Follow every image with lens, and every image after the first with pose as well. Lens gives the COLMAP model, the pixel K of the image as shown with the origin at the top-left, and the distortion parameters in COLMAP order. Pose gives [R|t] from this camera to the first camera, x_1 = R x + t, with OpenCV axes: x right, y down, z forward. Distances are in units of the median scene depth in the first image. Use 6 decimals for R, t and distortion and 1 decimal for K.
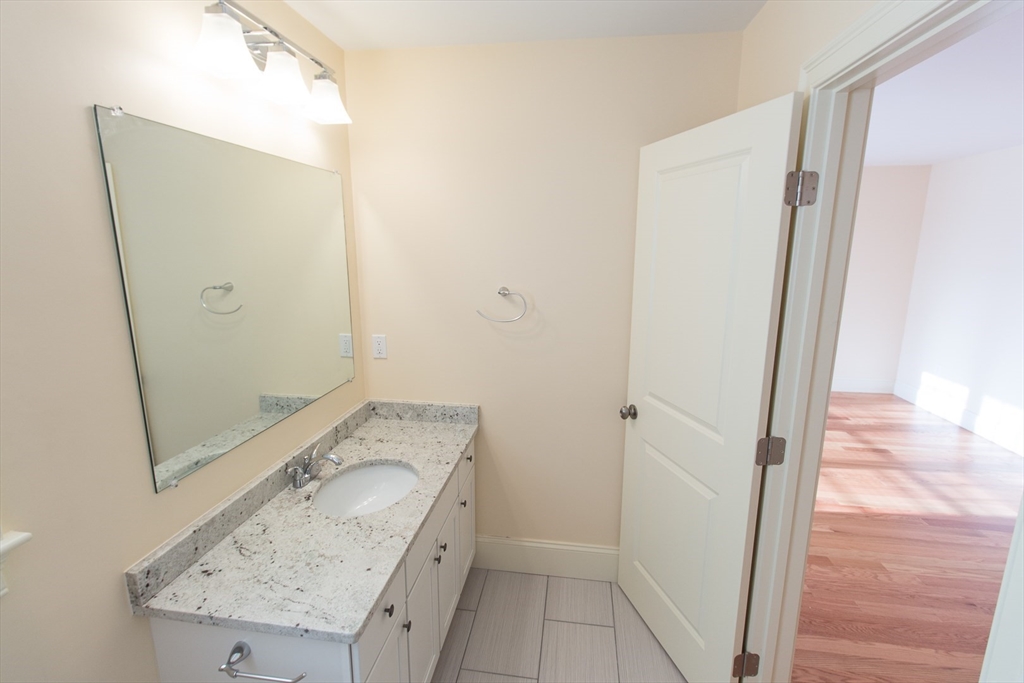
lens RADIAL K [[471.5, 0, 516.0], [0, 471.5, 335.2], [0, 0, 1]] dist [0.002230, 0.000724]
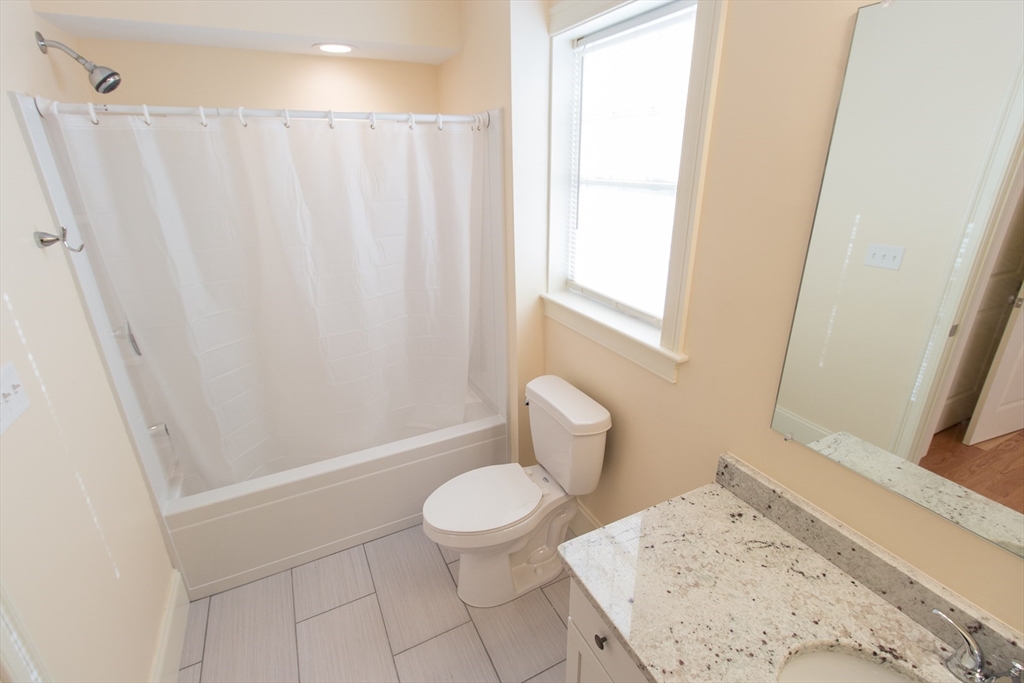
lens RADIAL K [[471.5, 0, 516.0], [0, 471.5, 335.2], [0, 0, 1]] dist [0.002230, 0.000724]
pose [[-0.818590, 0.202481, -0.537505, 0.165927], [-0.106815, 0.865815, 0.488830, -0.234701], [0.564358, 0.457566, -0.687120, 1.107335]]
